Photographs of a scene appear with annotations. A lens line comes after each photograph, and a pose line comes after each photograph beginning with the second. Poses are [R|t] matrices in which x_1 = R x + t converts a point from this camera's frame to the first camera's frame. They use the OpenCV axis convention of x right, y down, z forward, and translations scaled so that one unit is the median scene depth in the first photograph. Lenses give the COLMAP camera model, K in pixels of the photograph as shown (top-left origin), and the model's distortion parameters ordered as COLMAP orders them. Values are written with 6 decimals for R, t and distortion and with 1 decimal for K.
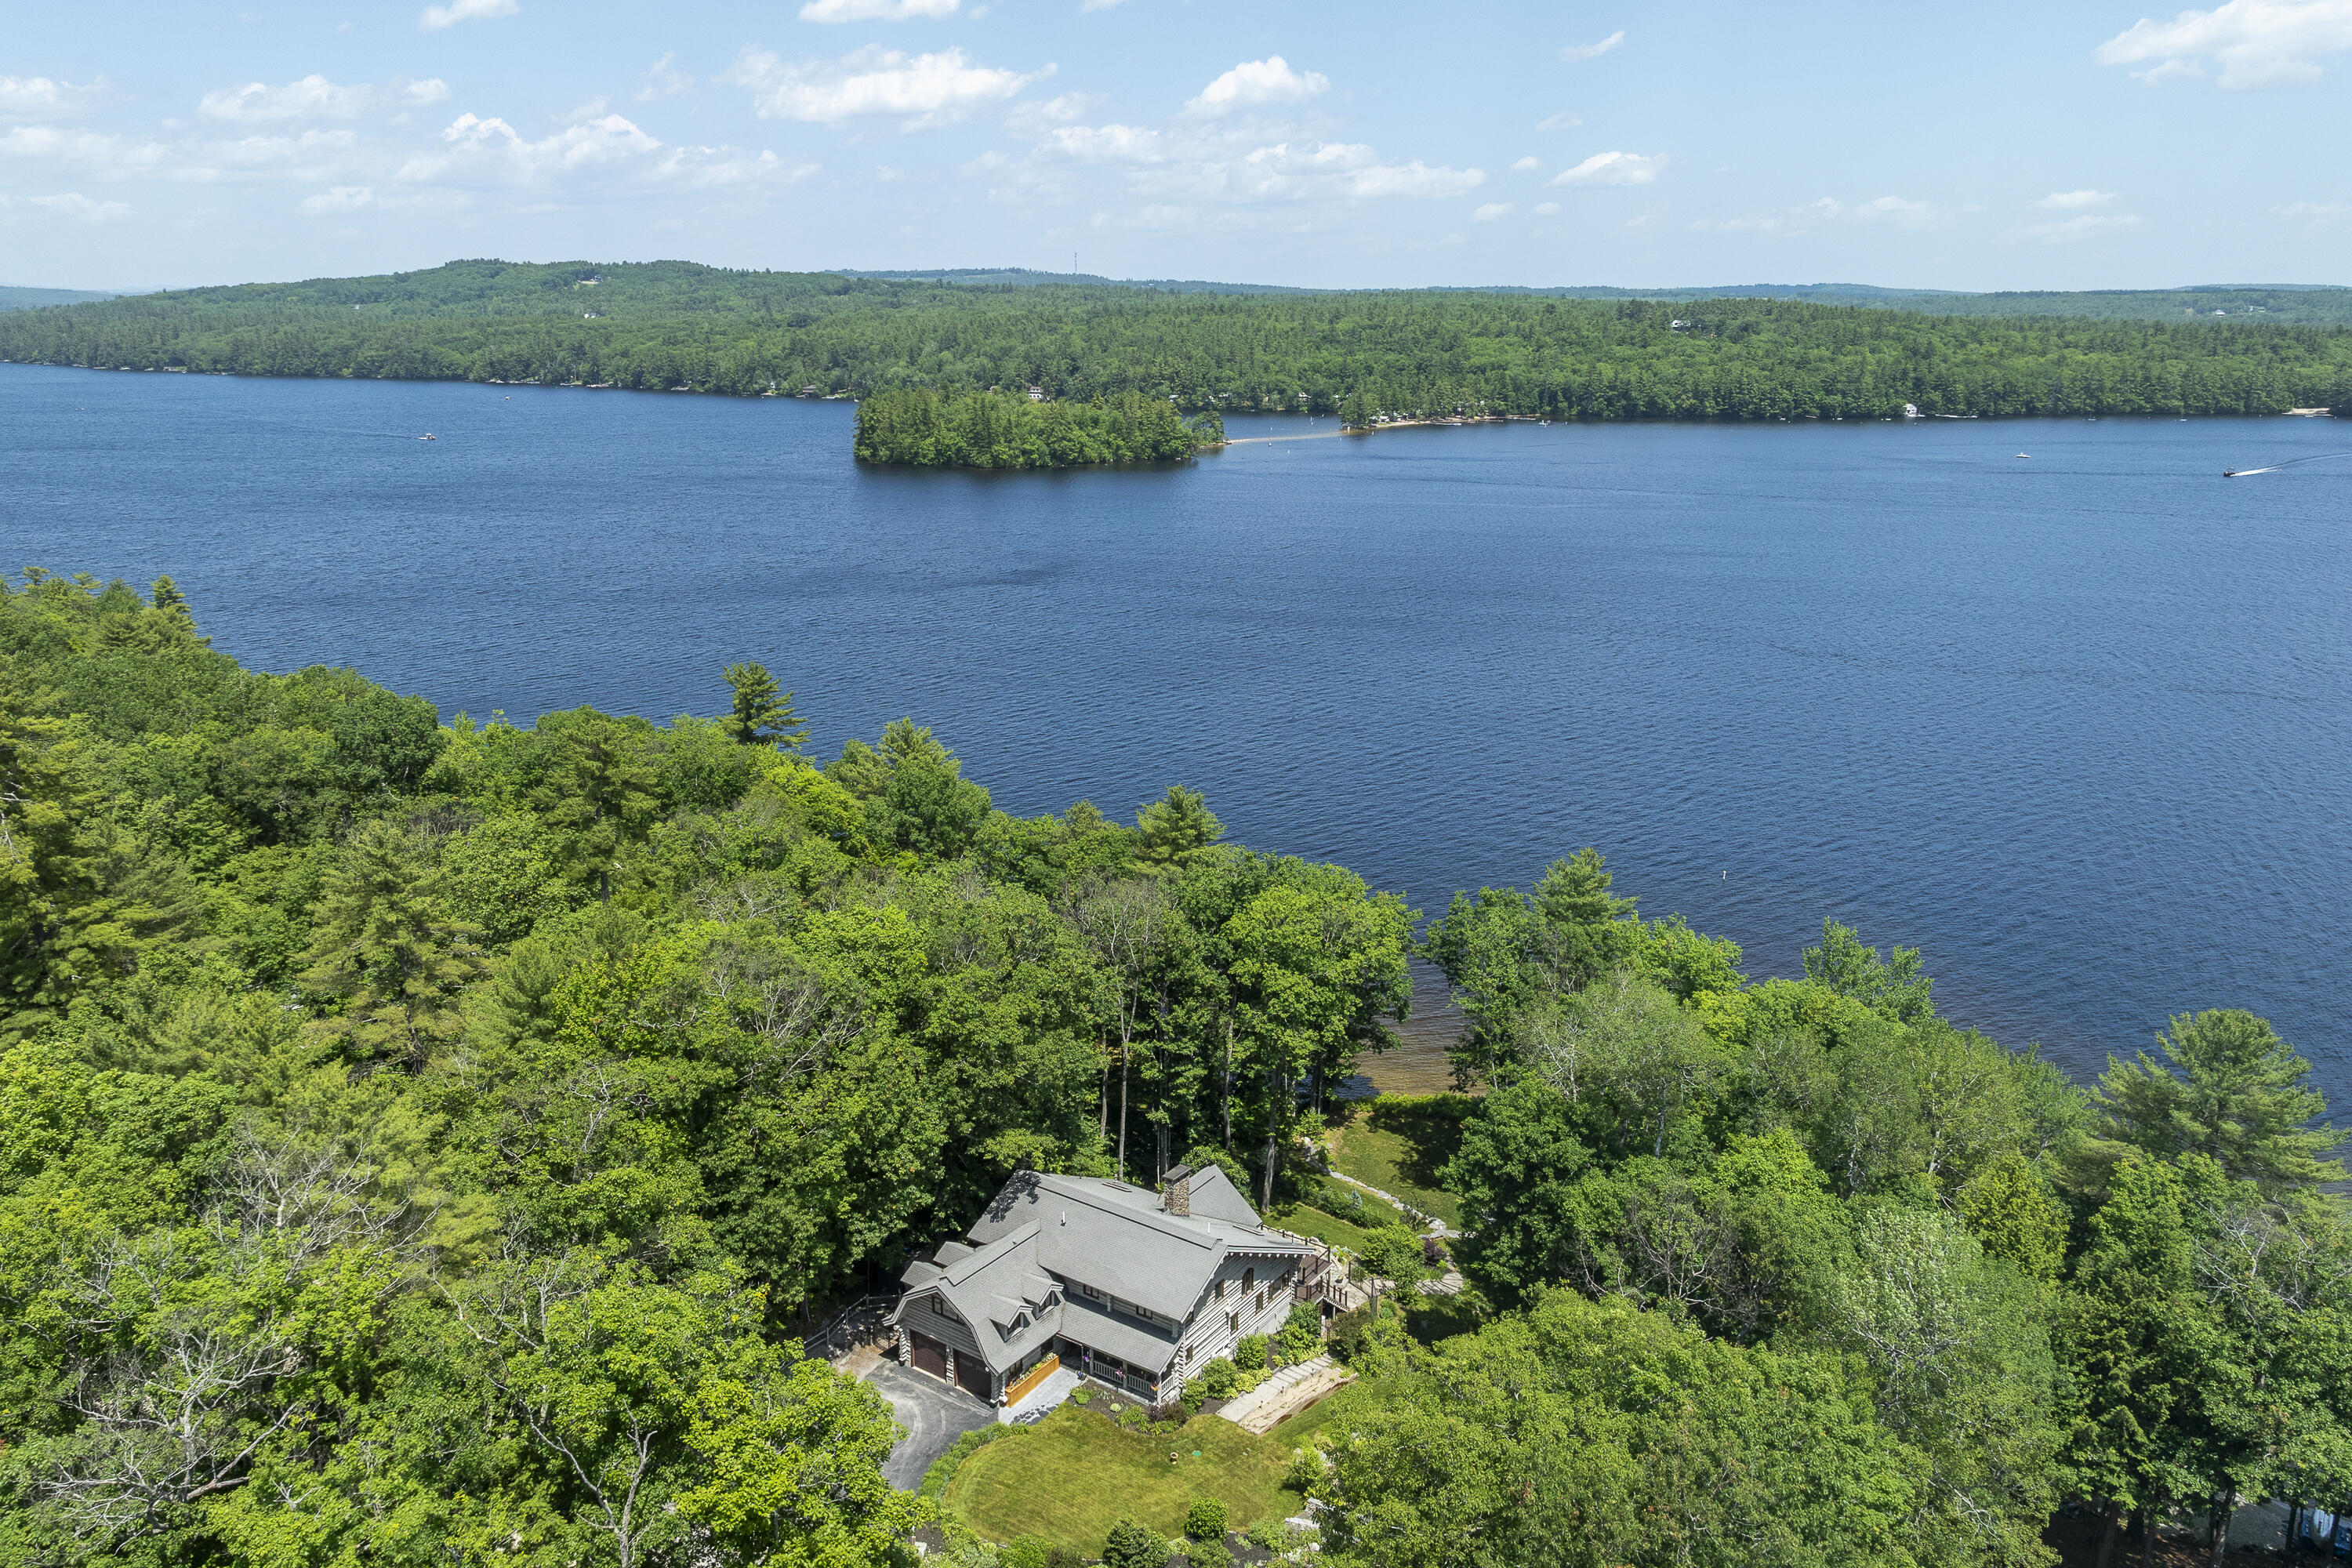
lens RADIAL K [[1687.5, 0, 1191.0], [0, 1687.5, 819.4], [0, 0, 1]] dist [0.000103, -0.001572]
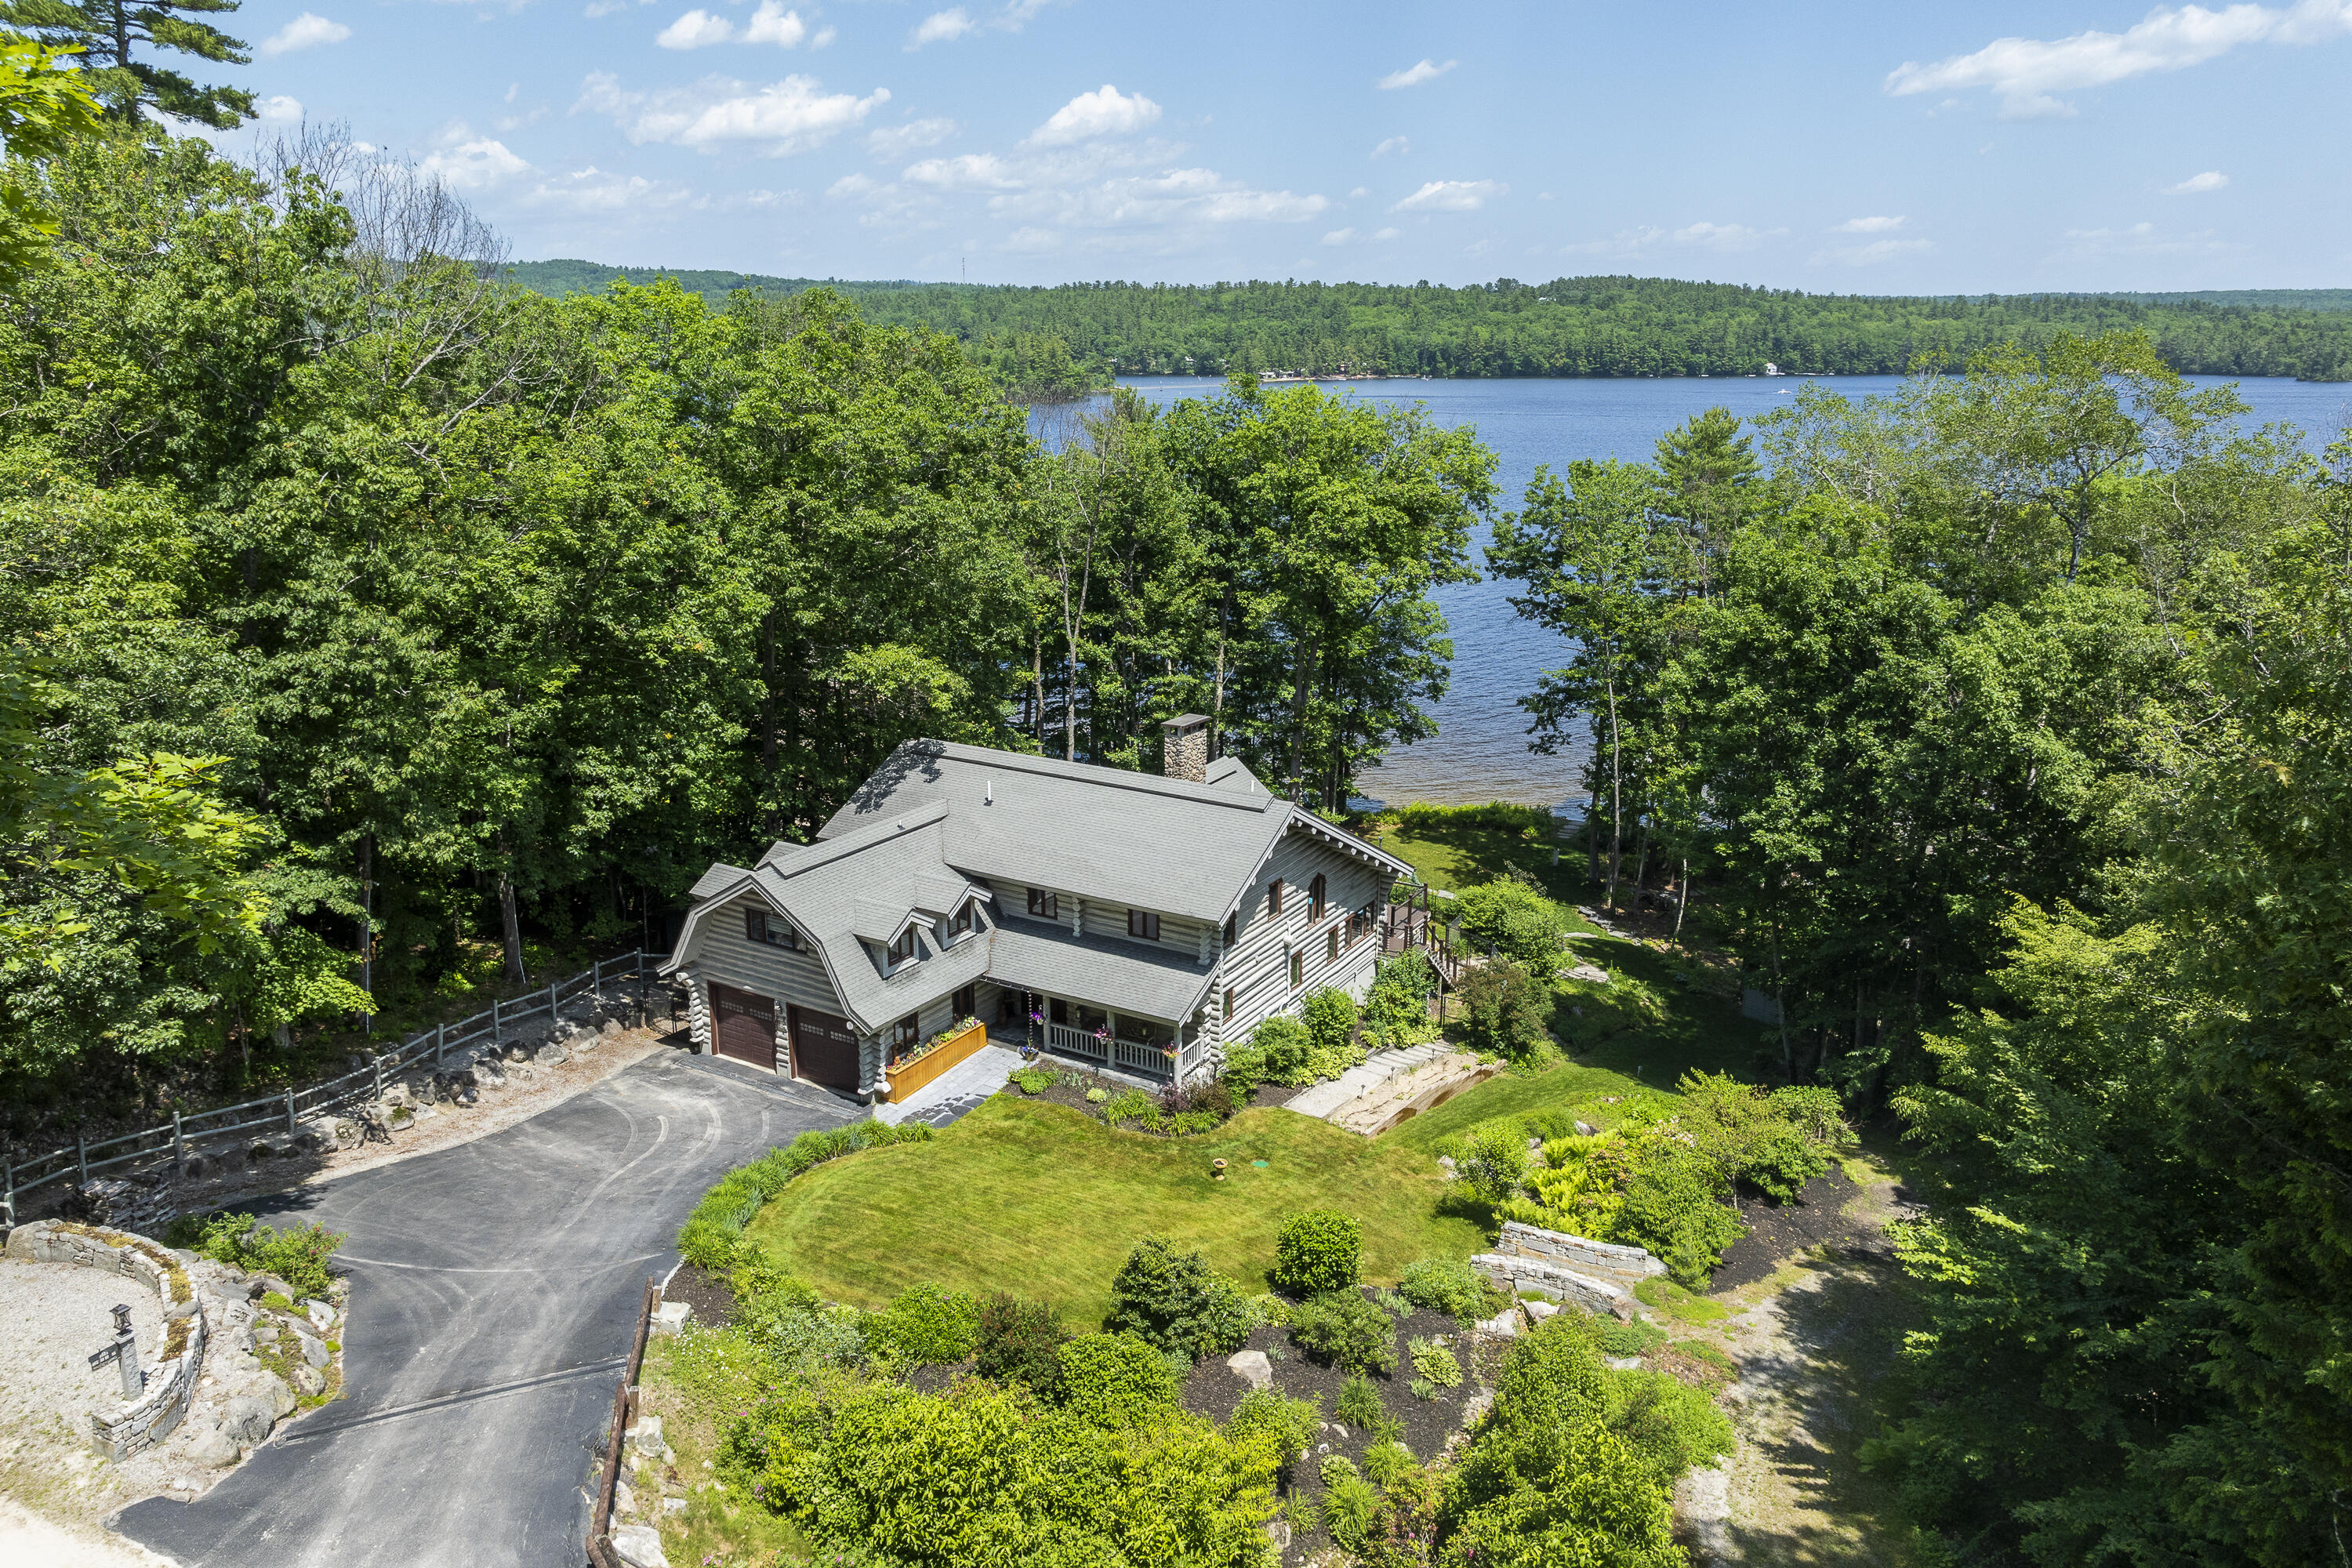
lens RADIAL K [[1618.2, 0, 1176.0], [0, 1618.2, 784.0], [0, 0, 1]] dist [0.002740, 0.000073]
pose [[0.998222, -0.019916, 0.056173, -0.044798], [0.020242, 0.999781, -0.005240, 0.245194], [-0.056057, 0.006368, 0.998407, 0.474784]]
